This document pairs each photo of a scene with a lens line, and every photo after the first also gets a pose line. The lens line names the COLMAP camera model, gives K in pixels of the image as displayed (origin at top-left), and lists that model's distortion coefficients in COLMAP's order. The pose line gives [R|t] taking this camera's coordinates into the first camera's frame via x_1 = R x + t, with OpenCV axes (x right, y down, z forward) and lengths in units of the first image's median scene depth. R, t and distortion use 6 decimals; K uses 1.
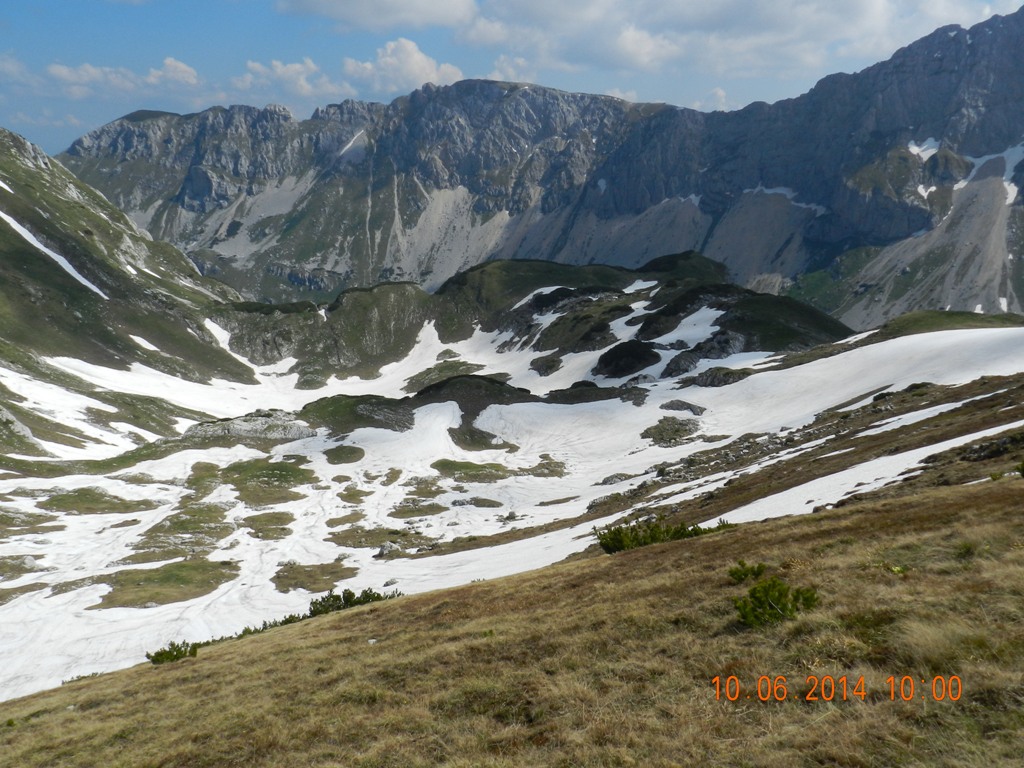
lens RADIAL K [[858.8, 0, 514.8], [0, 858.8, 383.5], [0, 0, 1]] dist [0.017519, -0.008712]
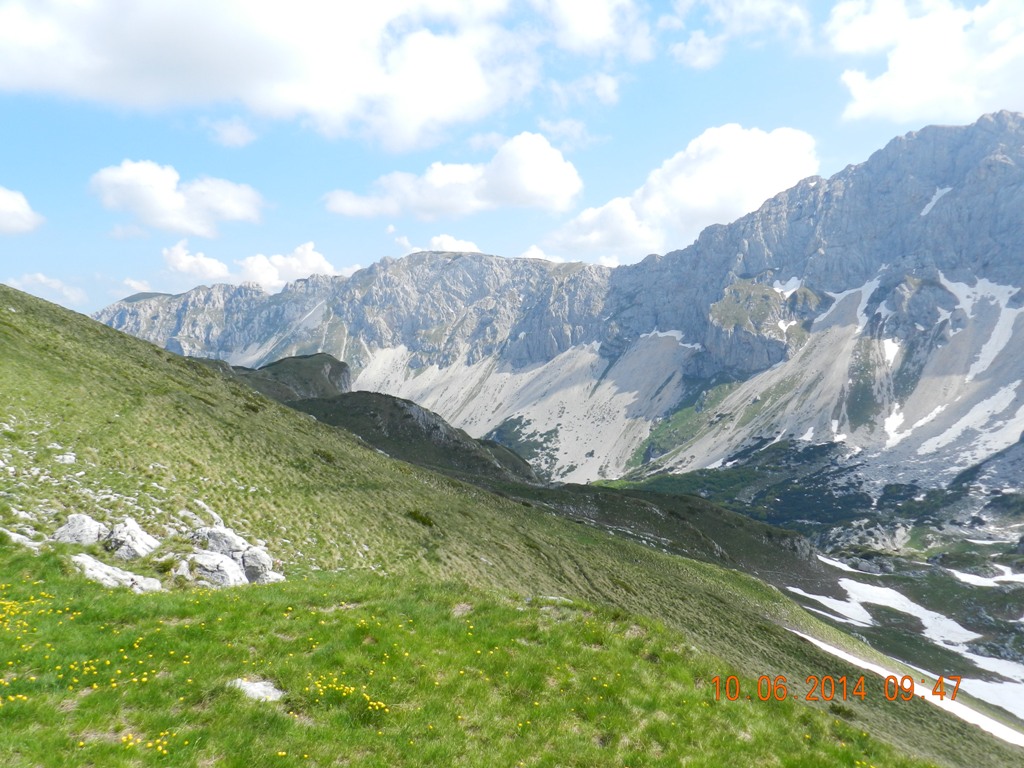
lens RADIAL K [[858.8, 0, 517.5], [0, 858.8, 382.8], [0, 0, 1]] dist [0.017519, -0.008712]
pose [[0.994502, -0.032902, -0.099414, 0.194988], [0.011924, 0.978764, -0.204646, 0.039344], [0.104036, 0.202335, 0.973775, -0.018760]]
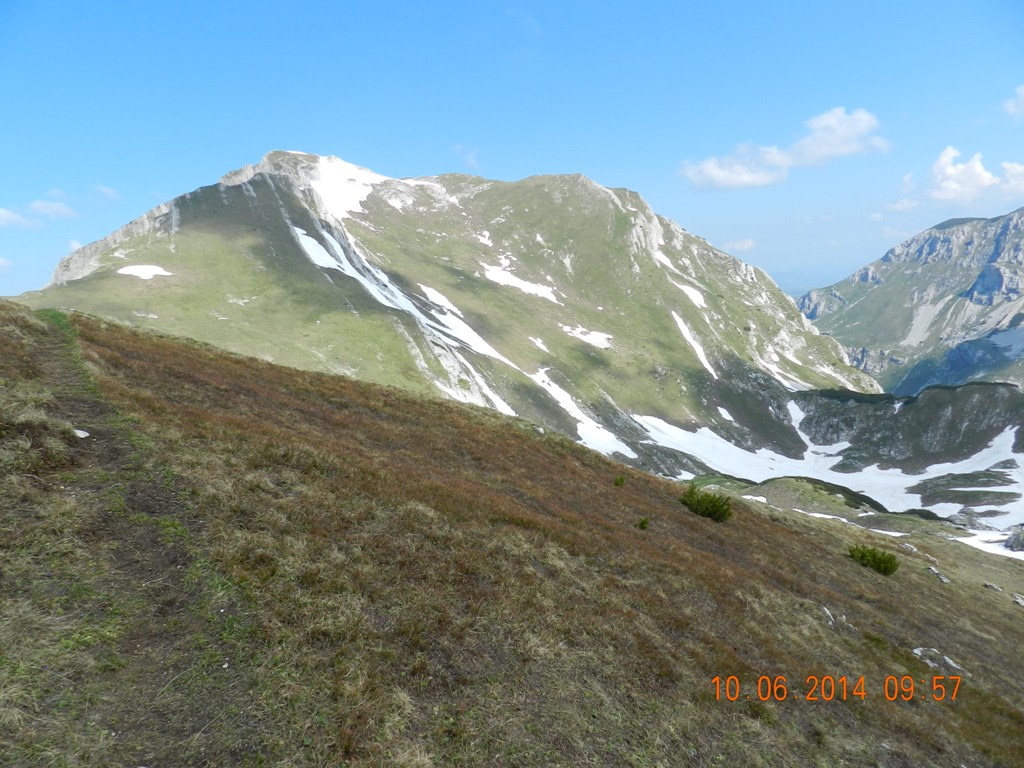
lens RADIAL K [[690.6, 0, 512.6], [0, 690.6, 385.9], [0, 0, 1]] dist [0.008306, 0.000999]
pose [[0.529895, 0.082669, -0.844024, 0.073533], [-0.148983, 0.988834, 0.003318, -0.011288], [0.834874, 0.123987, 0.536295, 0.039143]]
